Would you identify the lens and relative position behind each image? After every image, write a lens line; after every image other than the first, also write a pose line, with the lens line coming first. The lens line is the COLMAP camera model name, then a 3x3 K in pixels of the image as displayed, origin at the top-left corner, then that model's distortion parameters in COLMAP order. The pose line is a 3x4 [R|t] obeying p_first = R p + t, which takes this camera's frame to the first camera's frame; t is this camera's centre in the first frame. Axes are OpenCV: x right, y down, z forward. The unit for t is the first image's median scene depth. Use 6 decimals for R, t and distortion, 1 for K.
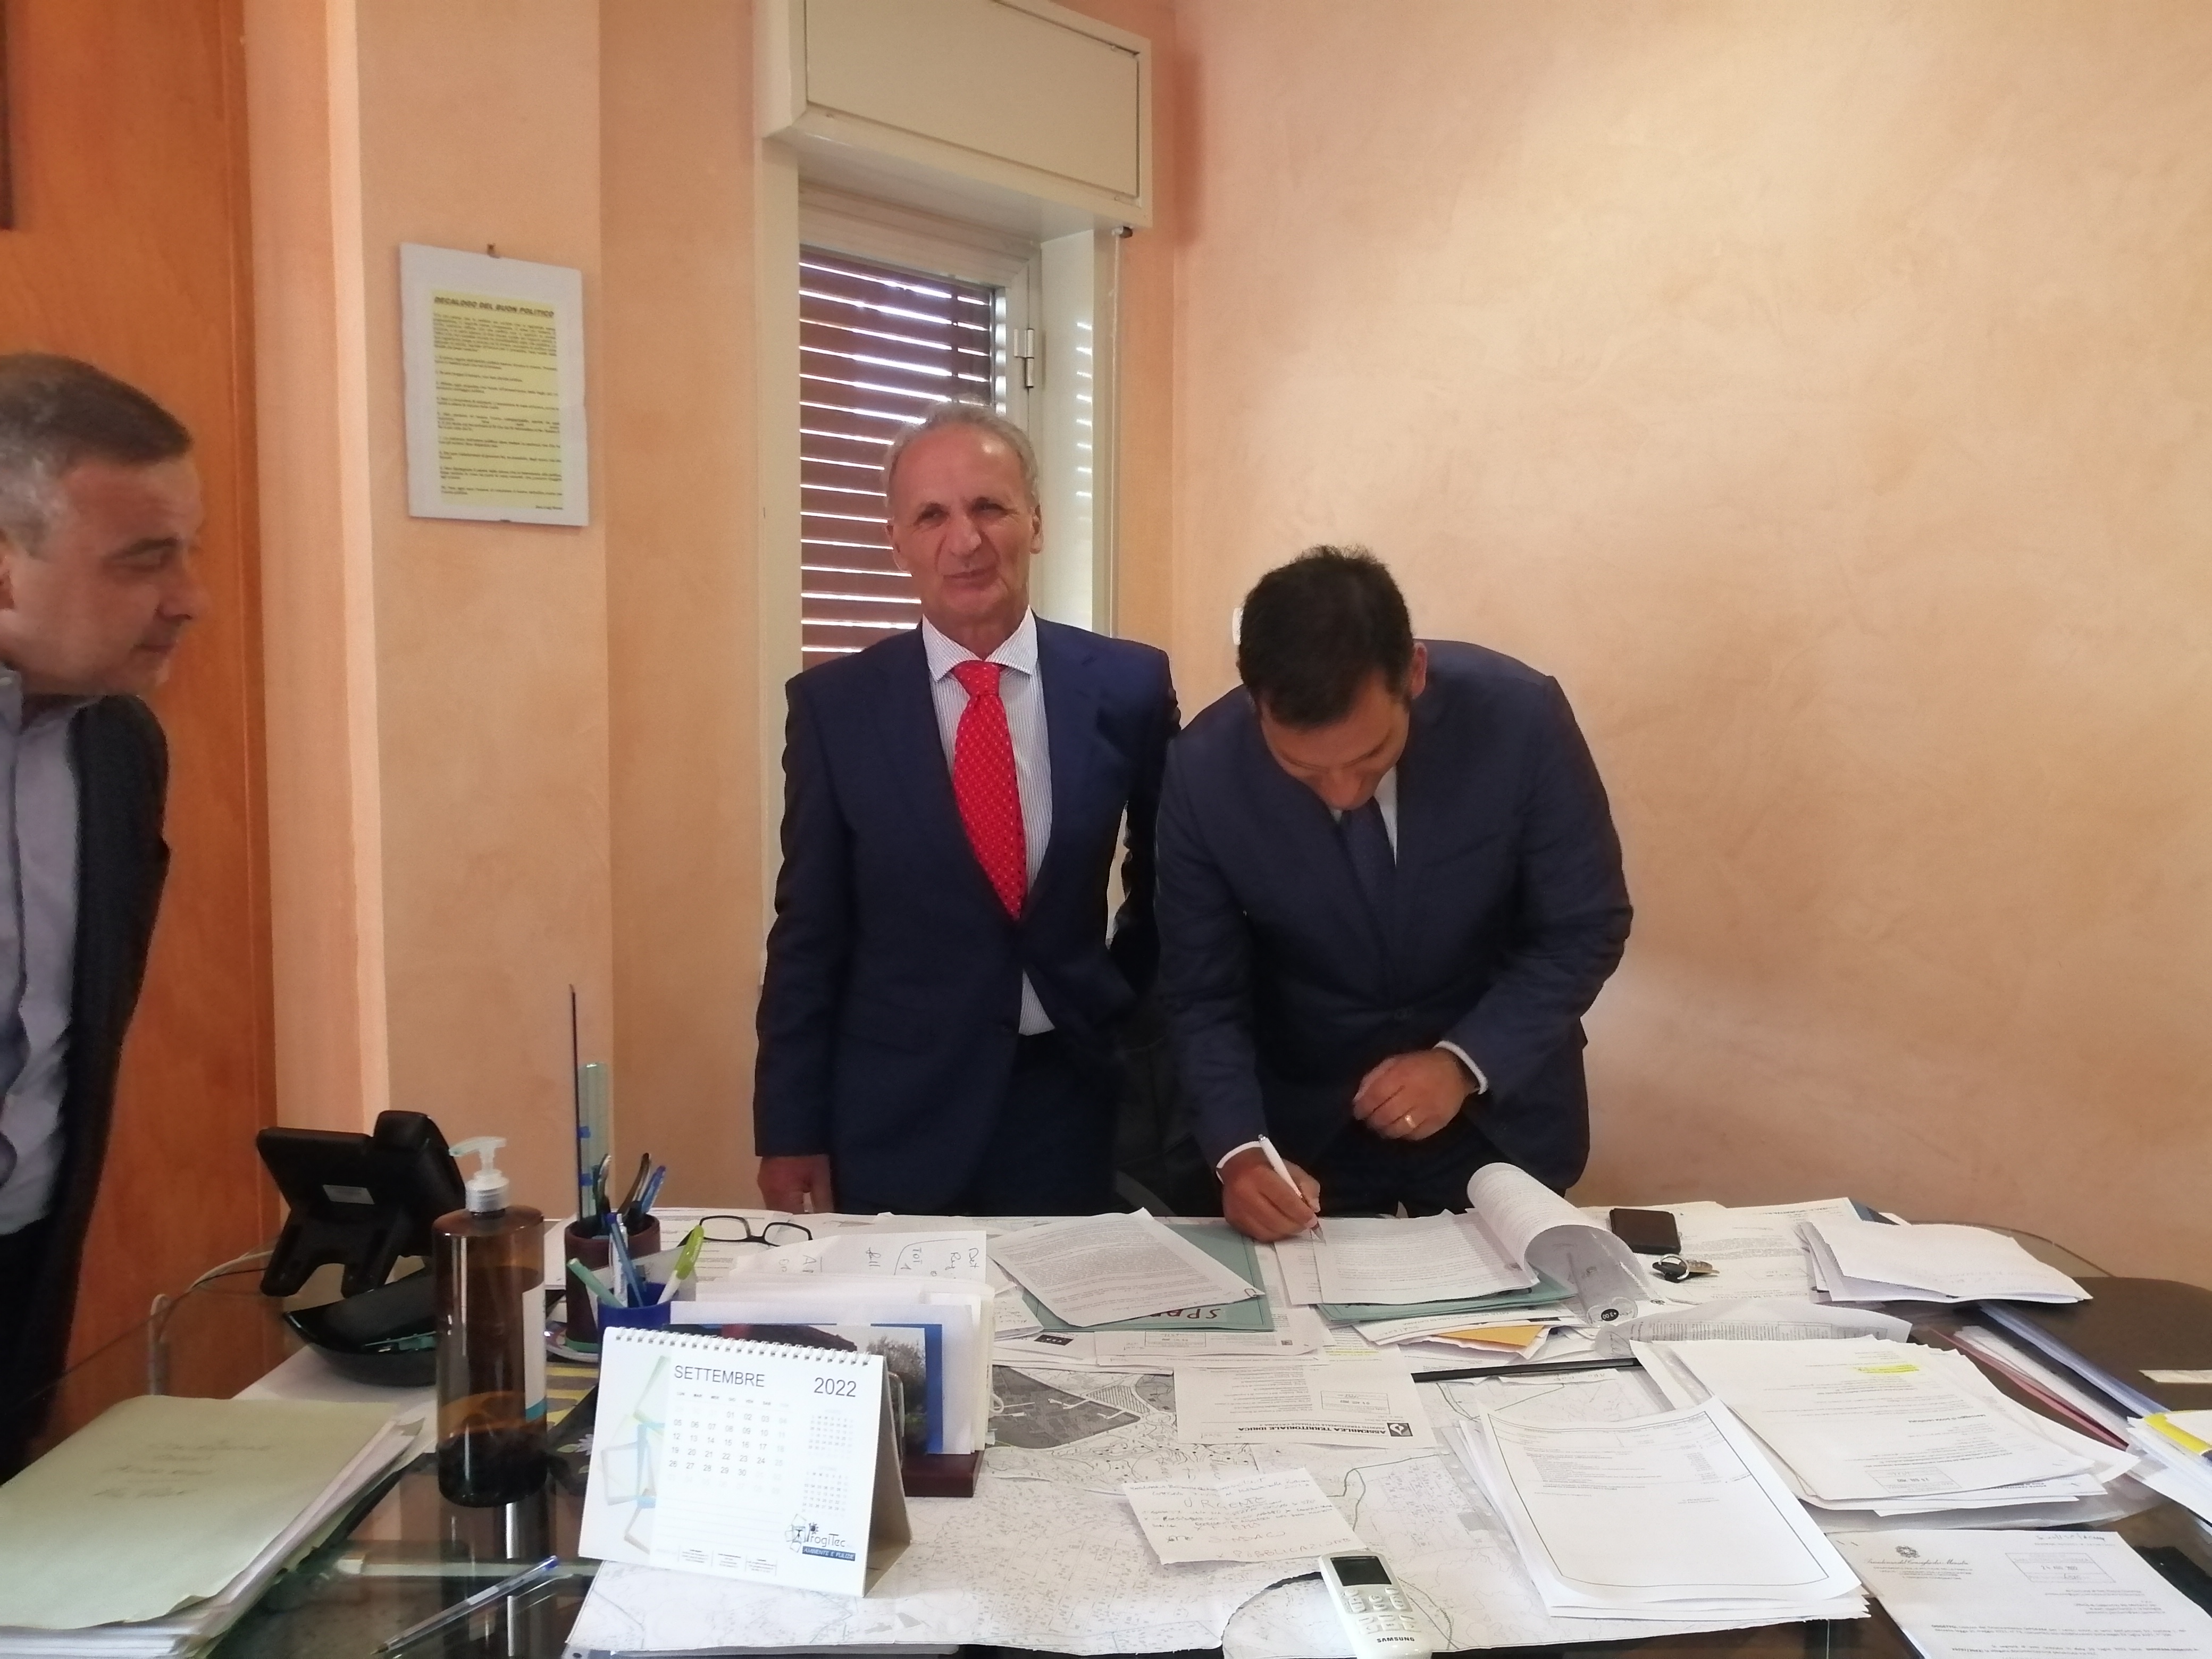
lens RADIAL K [[1746.4, 0, 1107.1], [0, 1746.4, 835.9], [0, 0, 1]] dist [0.035741, -0.065706]
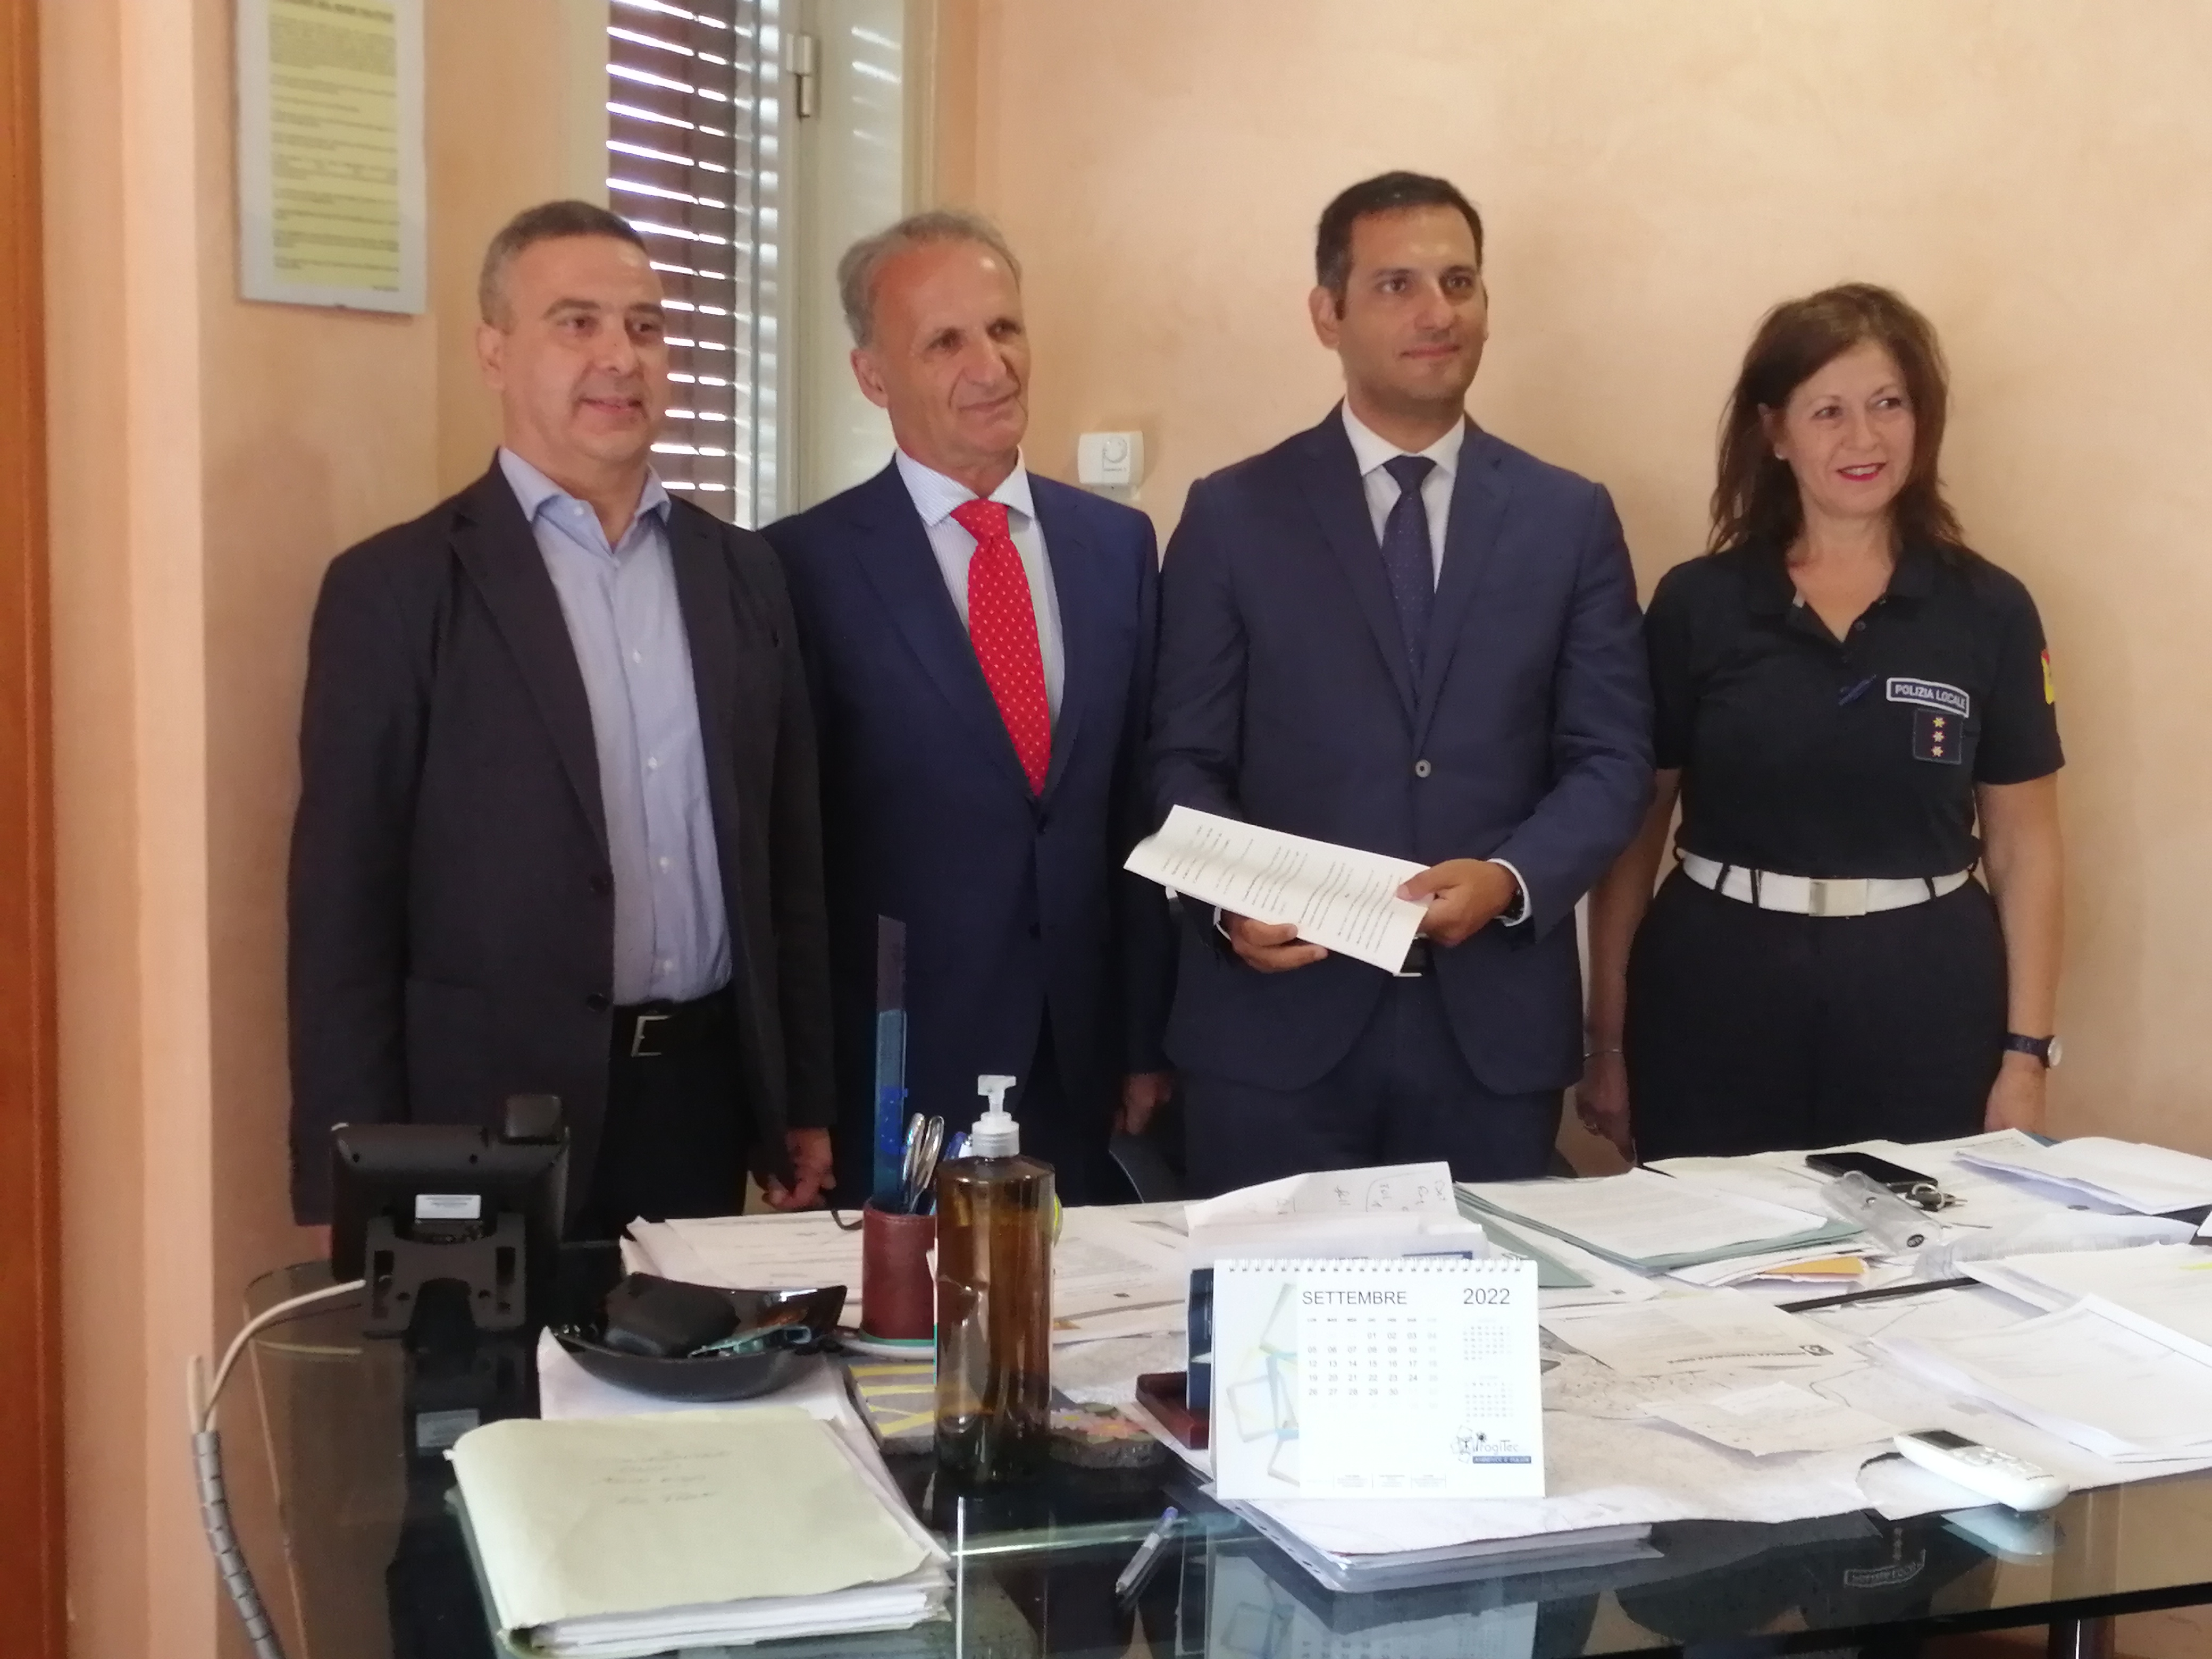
lens RADIAL K [[2824.4, 0, 1106.0], [0, 2824.4, 829.5], [0, 0, 1]] dist [0.113292, -0.330333]
pose [[0.949325, -0.019441, 0.313694, -0.642517], [0.010485, 0.999489, 0.030212, 0.003665], [-0.314121, -0.025391, 0.949043, -0.323965]]
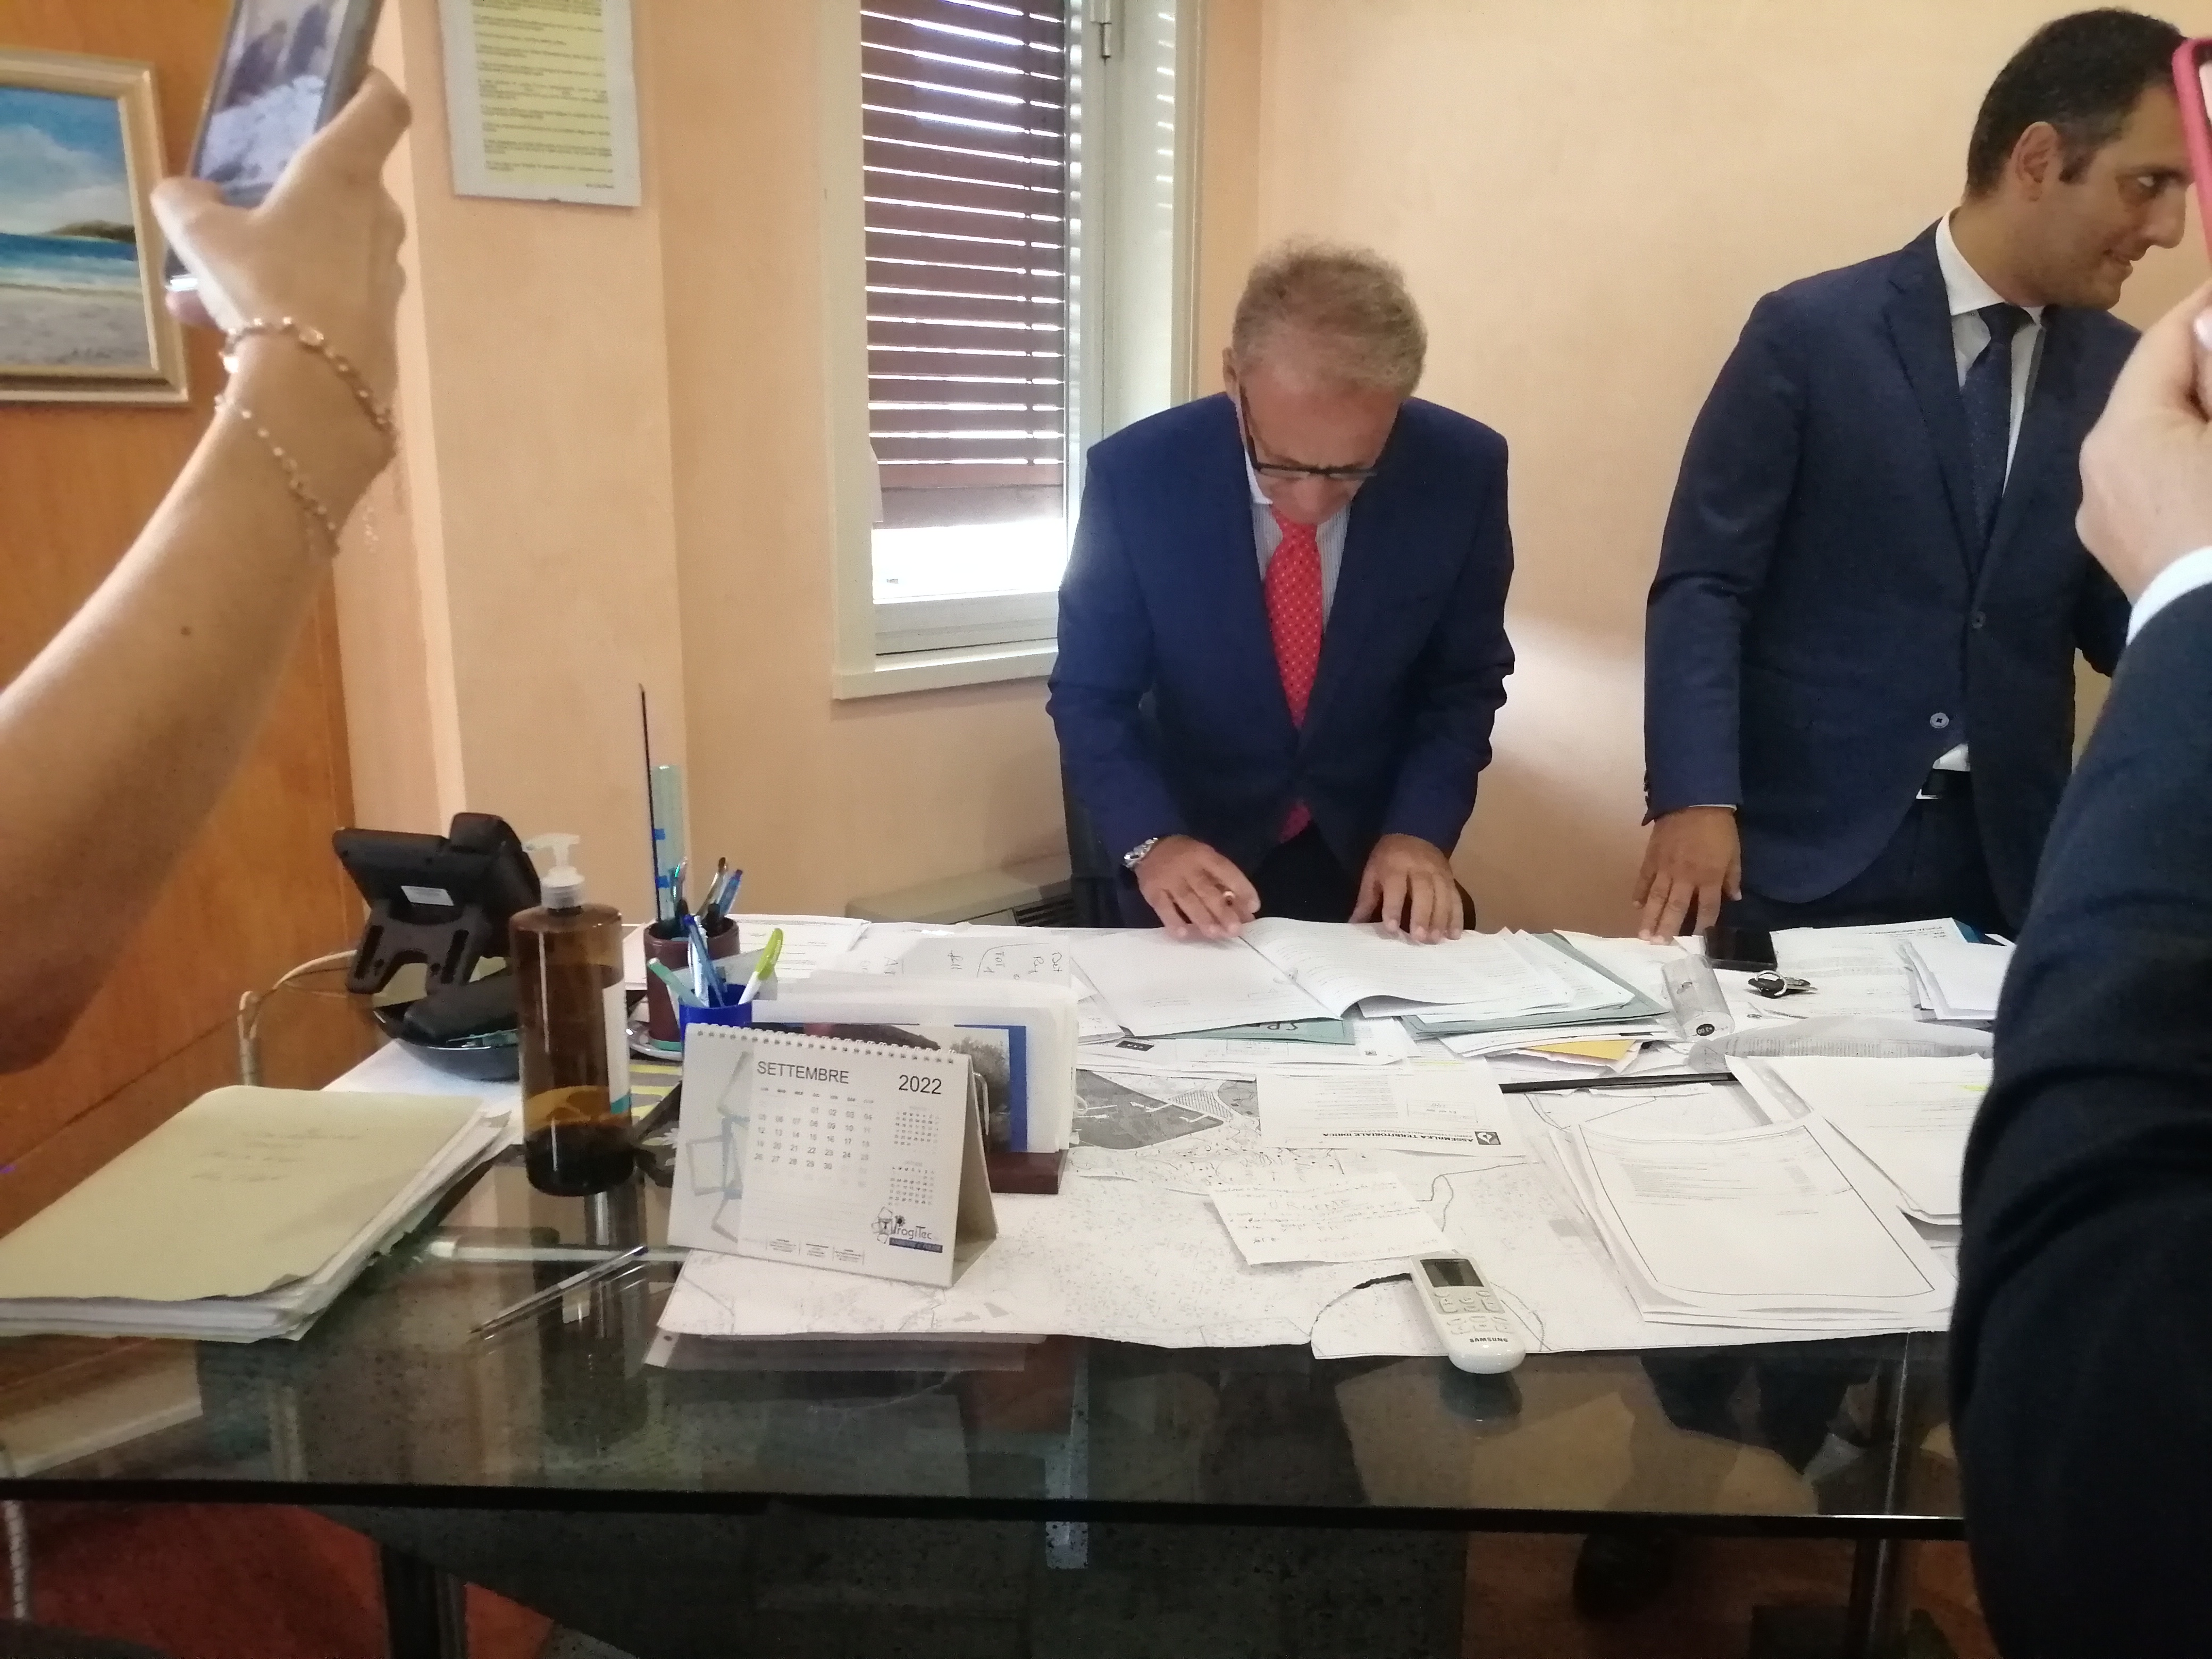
lens RADIAL K [[1741.3, 0, 1106.0], [0, 1741.3, 829.5], [0, 0, 1]] dist [0.057076, -0.104635]
pose [[0.999222, 0.009843, -0.038185, -0.011065], [-0.004007, 0.988681, 0.149982, 0.019100], [0.039229, -0.149712, 0.987951, 0.042900]]
